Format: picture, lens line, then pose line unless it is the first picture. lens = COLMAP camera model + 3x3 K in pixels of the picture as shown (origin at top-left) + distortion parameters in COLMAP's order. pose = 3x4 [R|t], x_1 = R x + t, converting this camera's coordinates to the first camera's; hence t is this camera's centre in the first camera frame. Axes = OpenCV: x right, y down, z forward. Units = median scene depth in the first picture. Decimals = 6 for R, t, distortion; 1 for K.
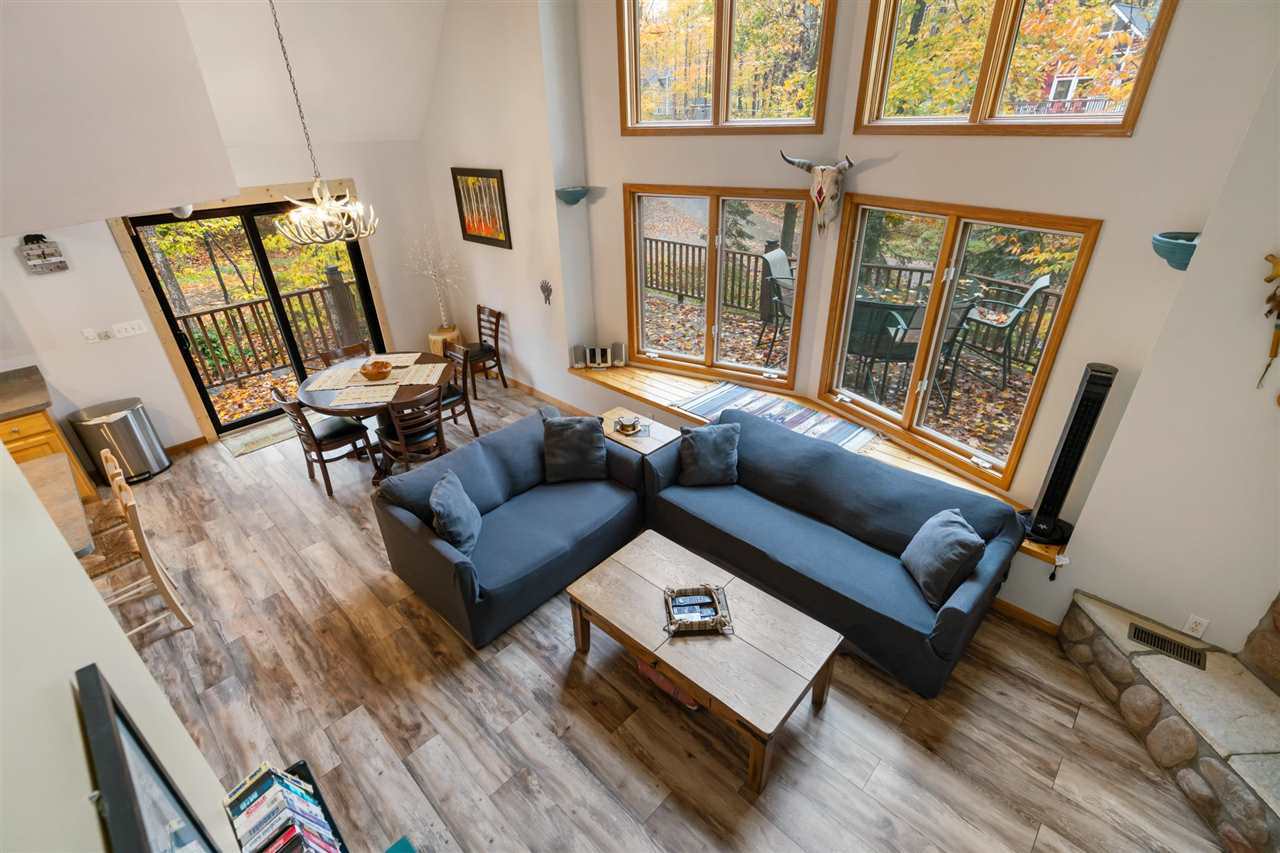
lens RADIAL K [[575.8, 0, 643.6], [0, 575.8, 433.9], [0, 0, 1]] dist [-0.005959, 0.001682]
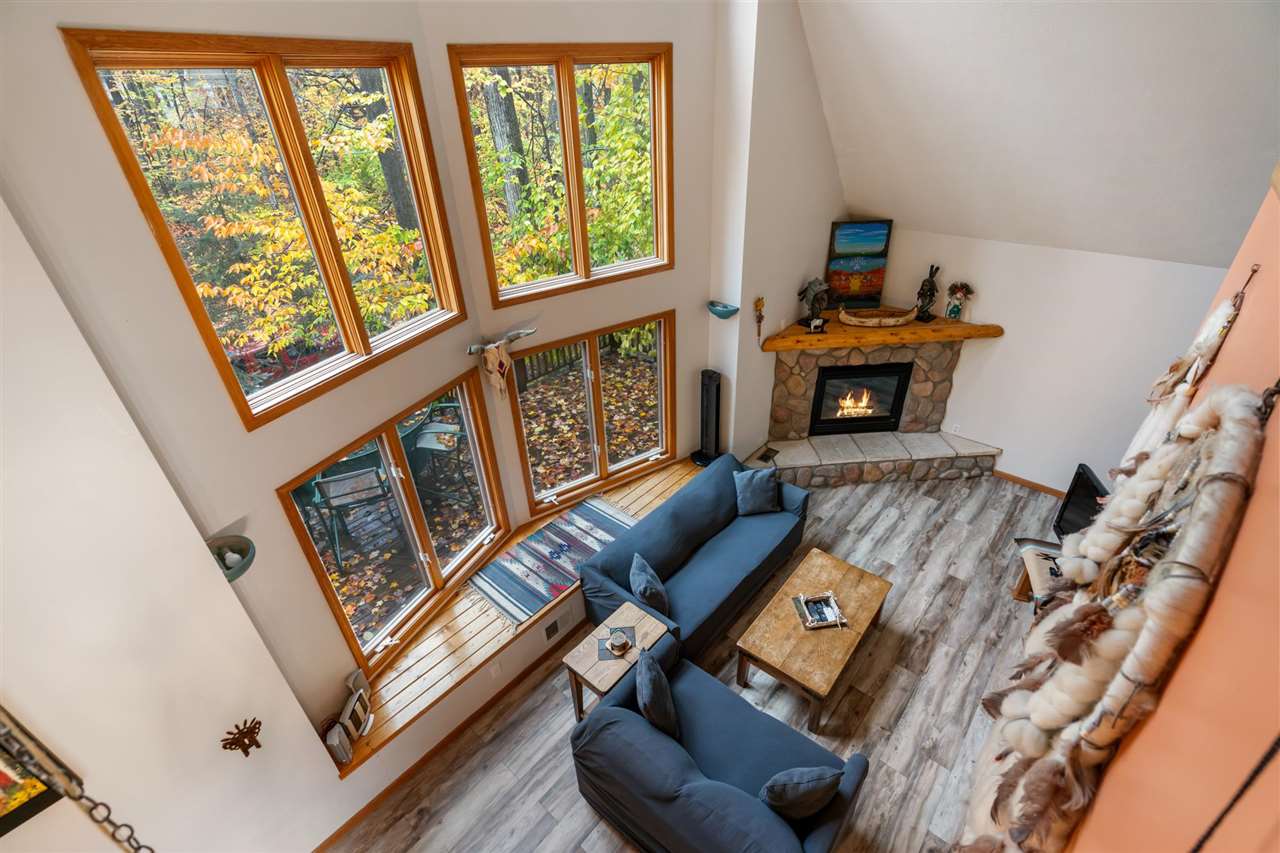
lens RADIAL K [[575.8, 0, 639.9], [0, 575.8, 426.1], [0, 0, 1]] dist [-0.005959, 0.001682]
pose [[-0.048336, -0.502462, 0.863247, -0.551377], [0.506142, 0.732757, 0.454849, -0.569618], [-0.861095, 0.458911, 0.218898, 0.500045]]
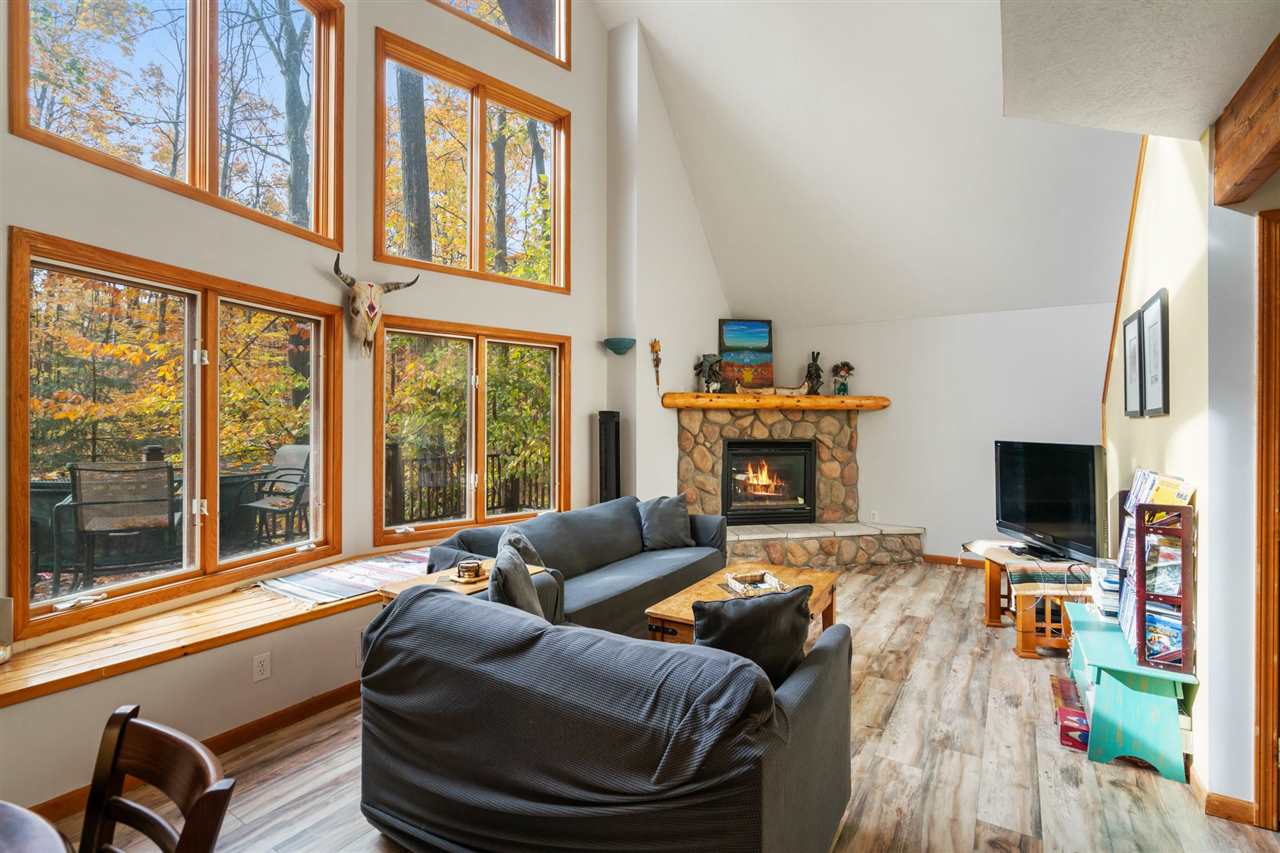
lens RADIAL K [[575.8, 0, 642.8], [0, 575.8, 420.7], [0, 0, 1]] dist [-0.005959, 0.001682]
pose [[-0.193802, 0.021360, 0.980808, -0.573916], [0.470295, 0.879420, 0.073776, -0.098538], [-0.860967, 0.475567, -0.180478, 0.723831]]
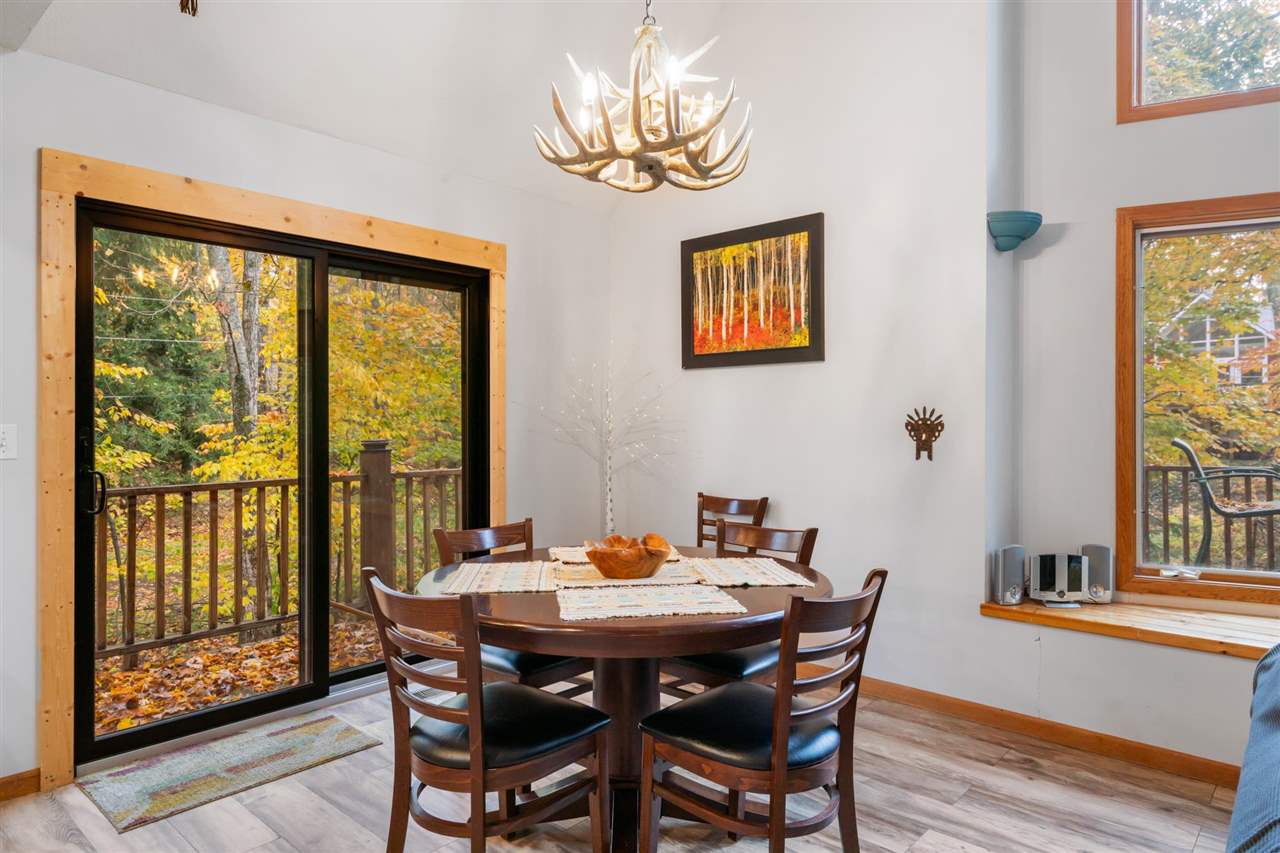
lens RADIAL K [[771.6, 0, 643.8], [0, 771.6, 414.2], [0, 0, 1]] dist [-0.003567, 0.003555]
pose [[0.999380, 0.023983, 0.025760, -0.455634], [-0.008203, 0.870458, -0.492174, 0.050801], [-0.034227, 0.491658, 0.870116, 0.519290]]
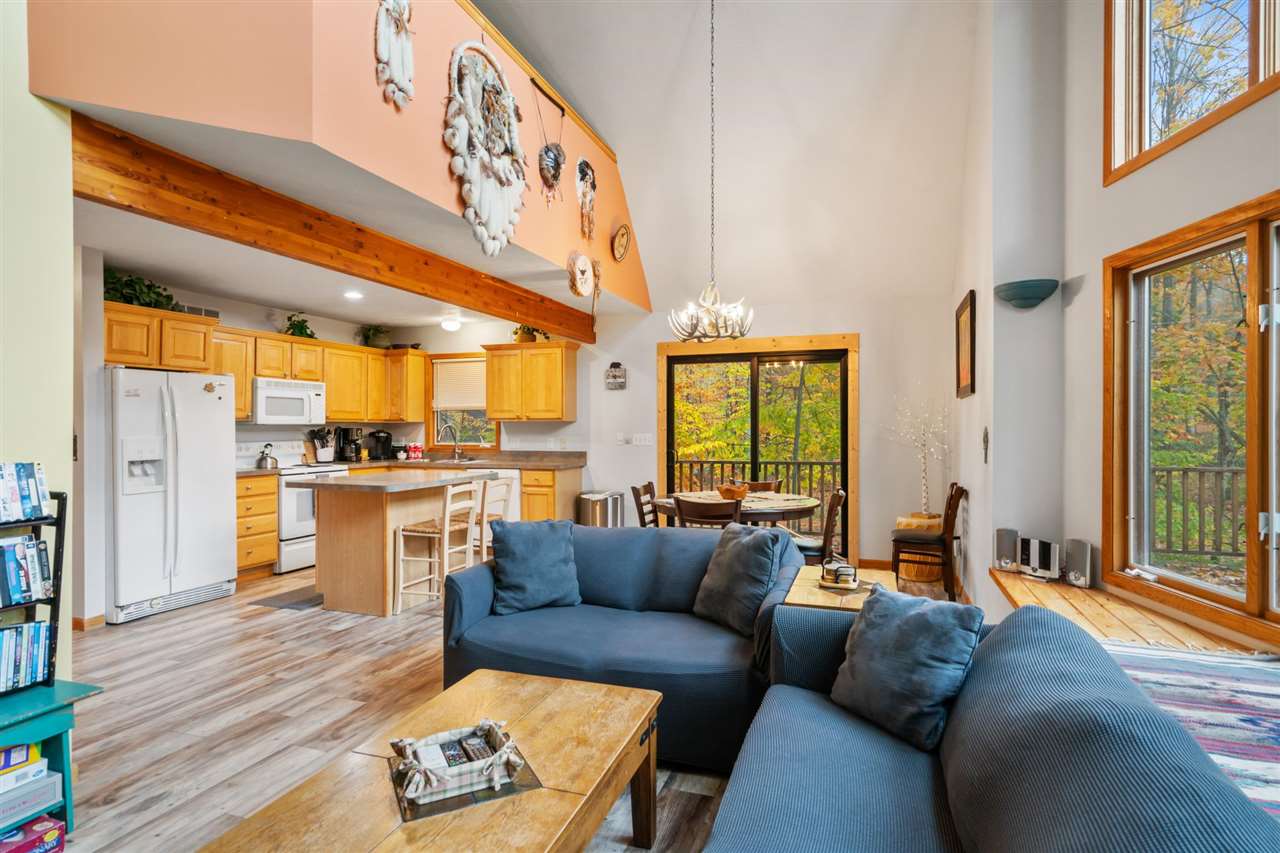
lens RADIAL K [[652.1, 0, 639.8], [0, 652.1, 429.9], [0, 0, 1]] dist [0.004384, 0.002441]
pose [[0.408511, 0.028718, -0.912301, 0.382883], [-0.446770, 0.877877, -0.172421, 0.044843], [0.795937, 0.478025, 0.371453, 0.455708]]
